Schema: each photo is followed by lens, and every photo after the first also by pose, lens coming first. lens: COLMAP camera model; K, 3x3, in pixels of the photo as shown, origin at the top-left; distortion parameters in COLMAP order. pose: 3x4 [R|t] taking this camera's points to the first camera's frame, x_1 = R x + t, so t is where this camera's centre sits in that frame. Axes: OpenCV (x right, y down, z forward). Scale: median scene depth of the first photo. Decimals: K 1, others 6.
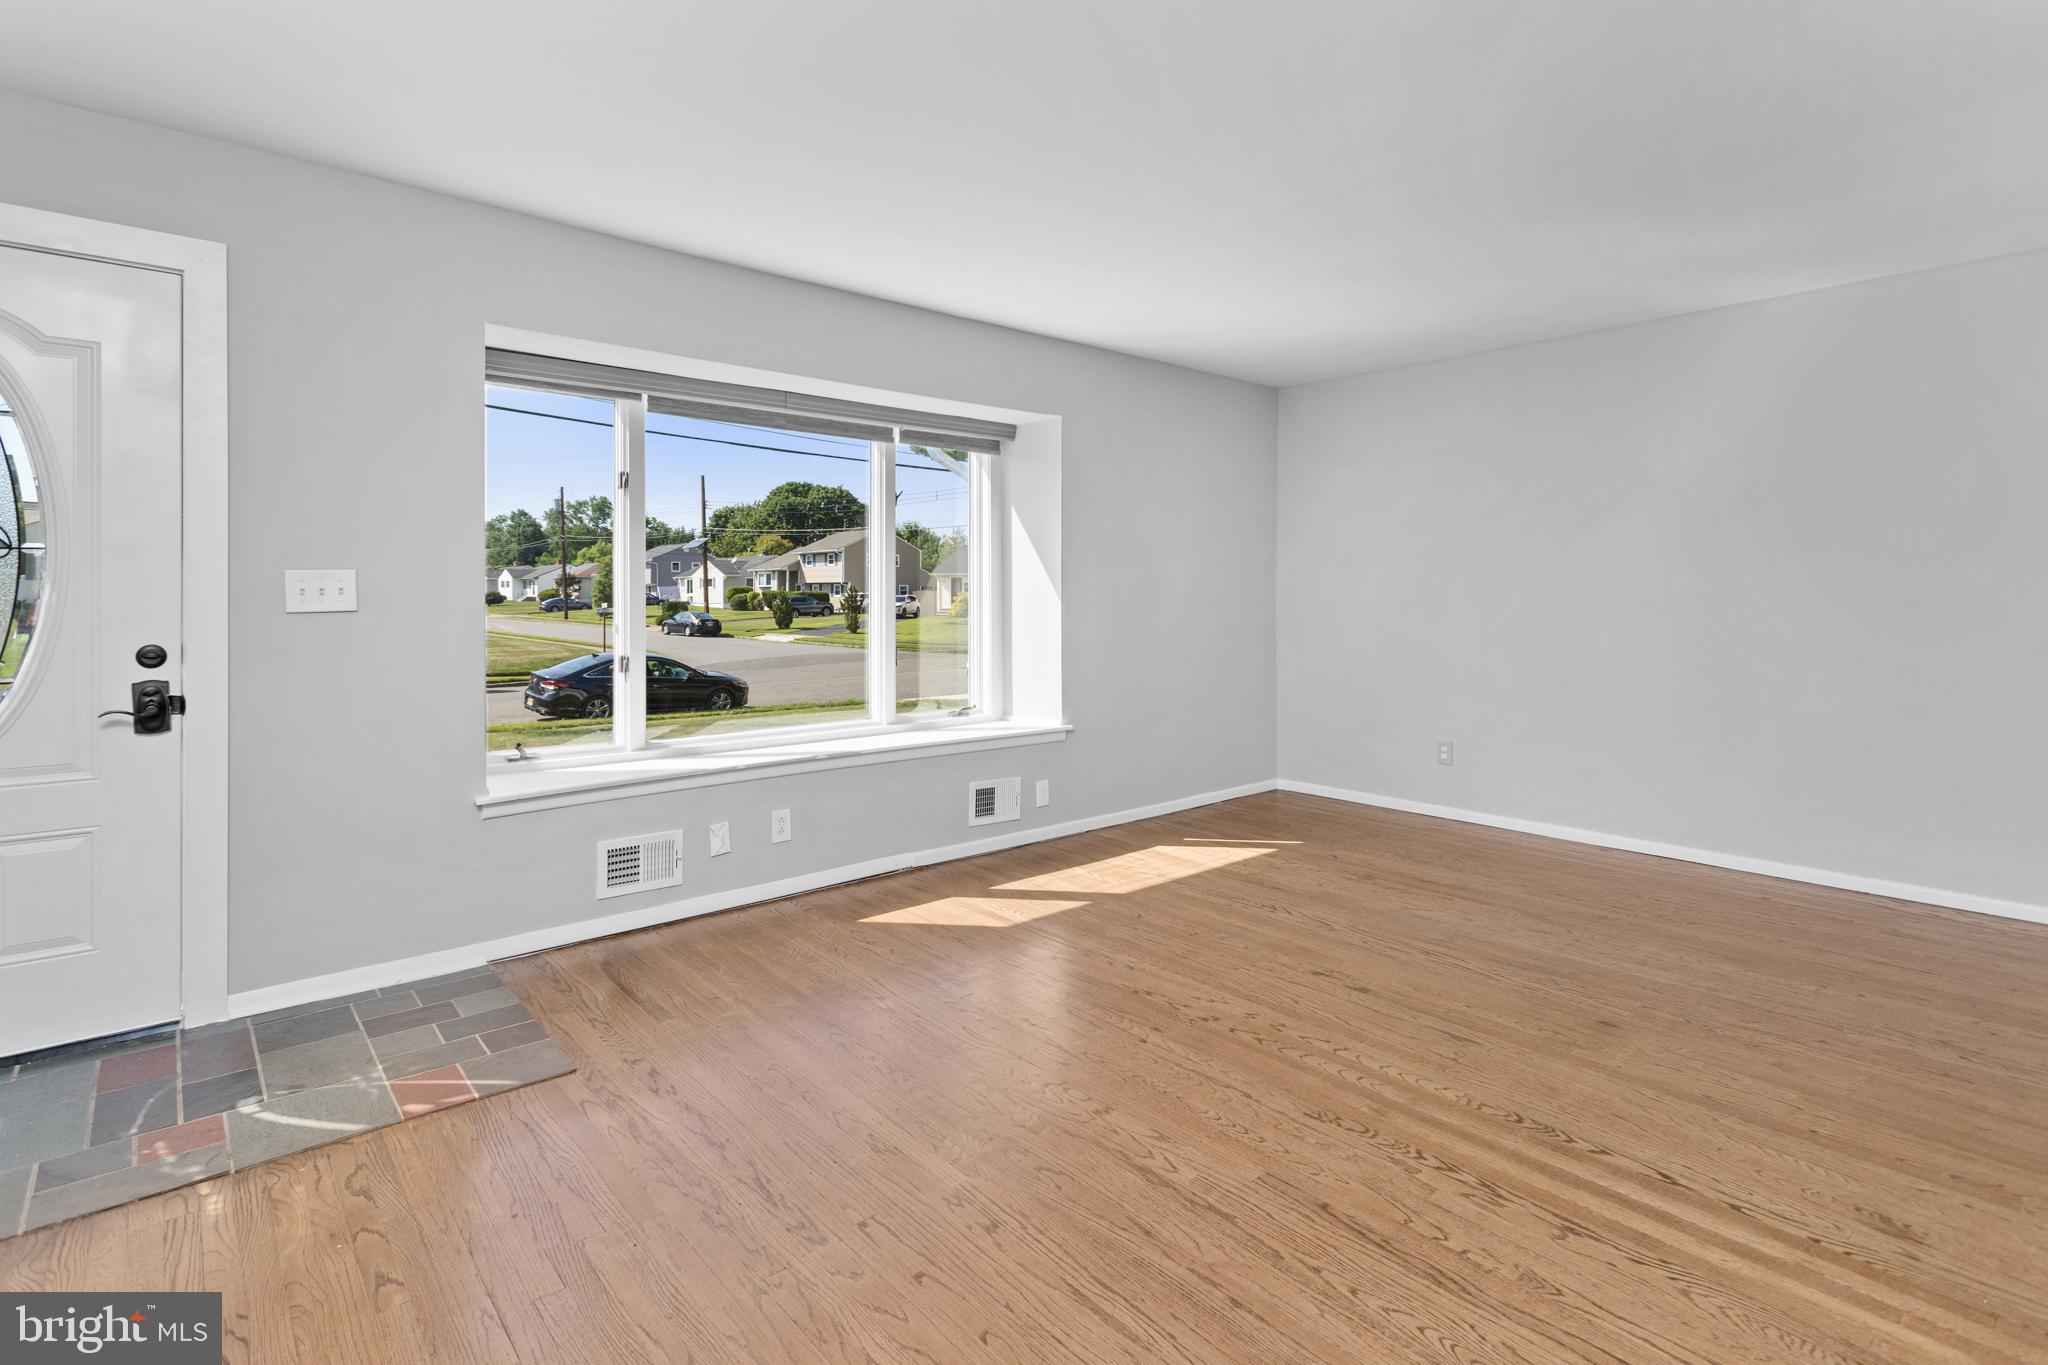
lens RADIAL K [[988.3, 0, 1038.1], [0, 988.3, 586.3], [0, 0, 1]] dist [-0.000491, 0.000103]
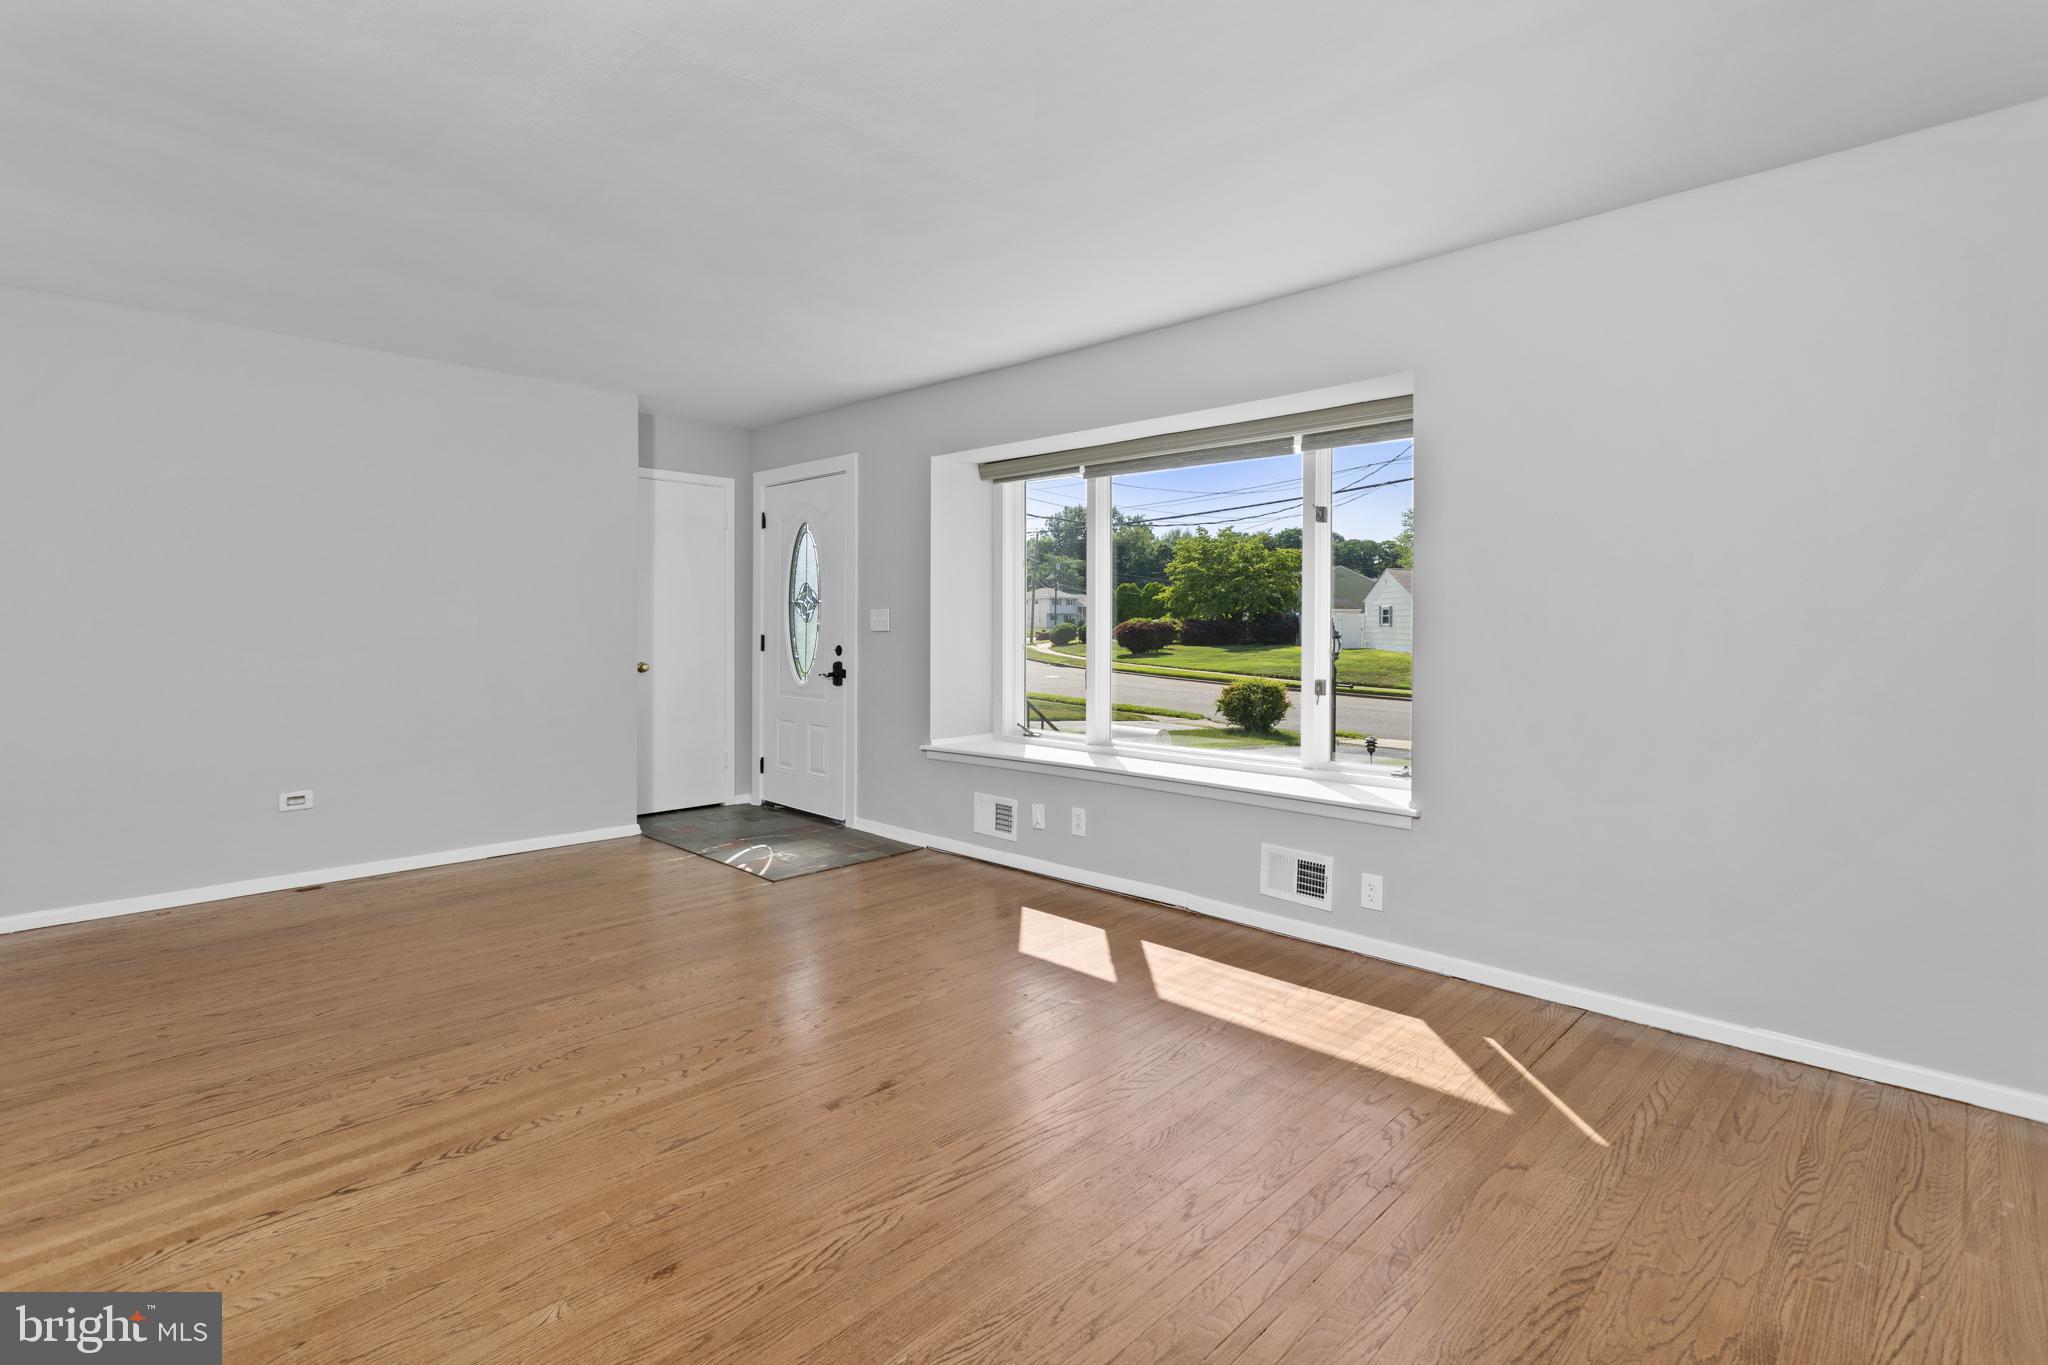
lens RADIAL K [[988.3, 0, 1026.0], [0, 988.3, 624.1], [0, 0, 1]] dist [-0.000491, 0.000103]
pose [[0.077624, 0.002003, -0.996981, 0.303628], [0.005690, 0.999981, 0.002452, 0.002359], [0.996966, -0.005863, 0.077611, 0.288830]]
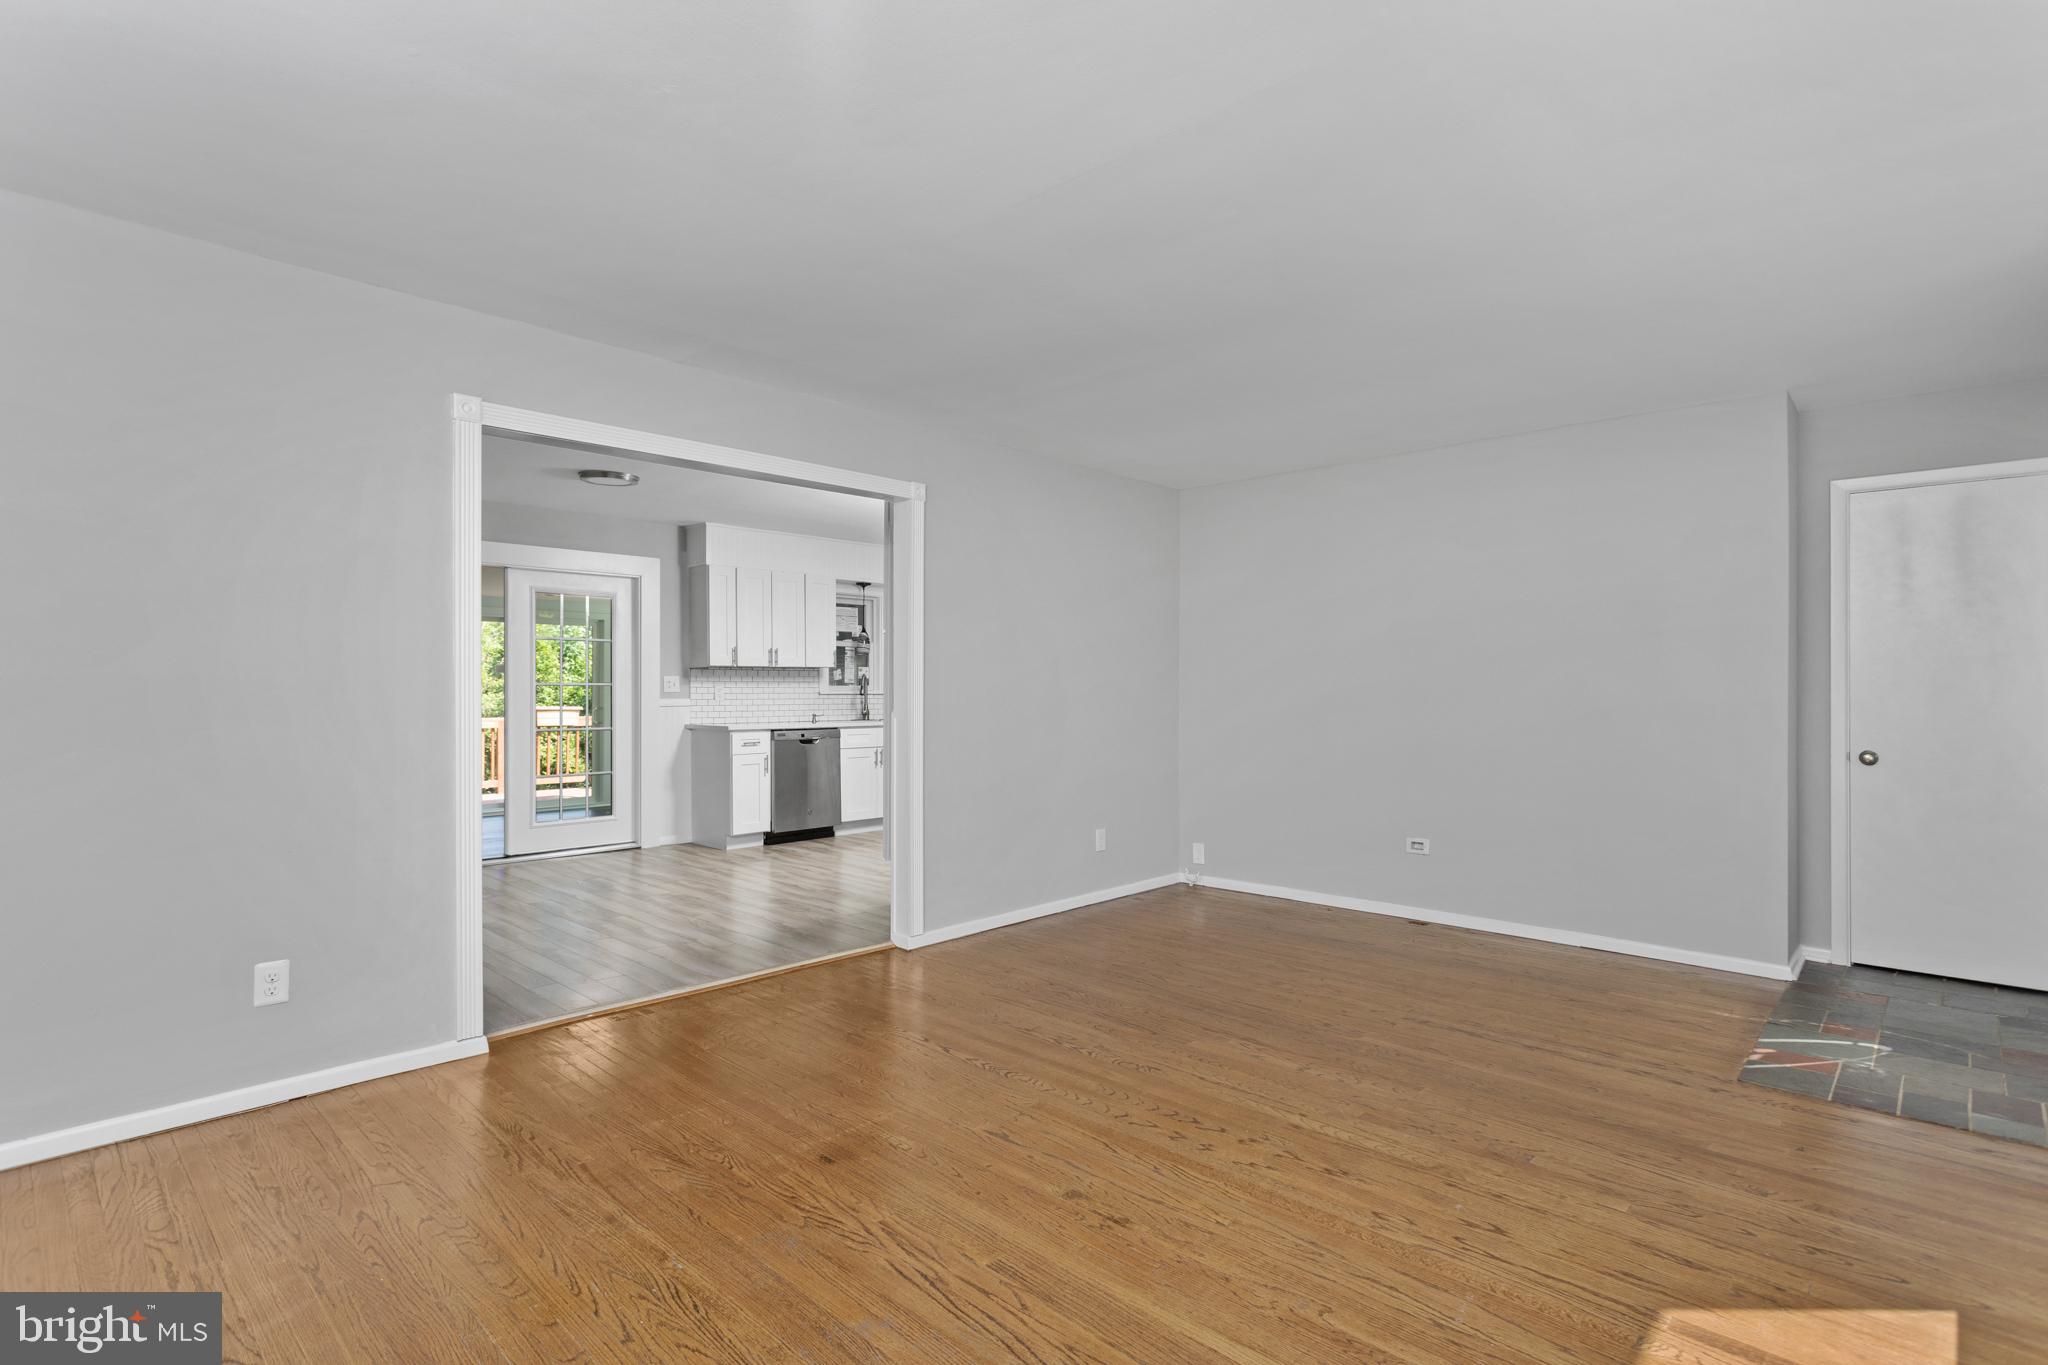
lens RADIAL K [[988.3, 0, 1037.4], [0, 988.3, 691.5], [0, 0, 1]] dist [-0.000491, 0.000103]
pose [[-0.996198, -0.000682, -0.087114, 0.111668], [-0.000153, 0.999982, -0.006076, 0.002559], [0.087117, -0.006040, -0.996180, 0.470173]]
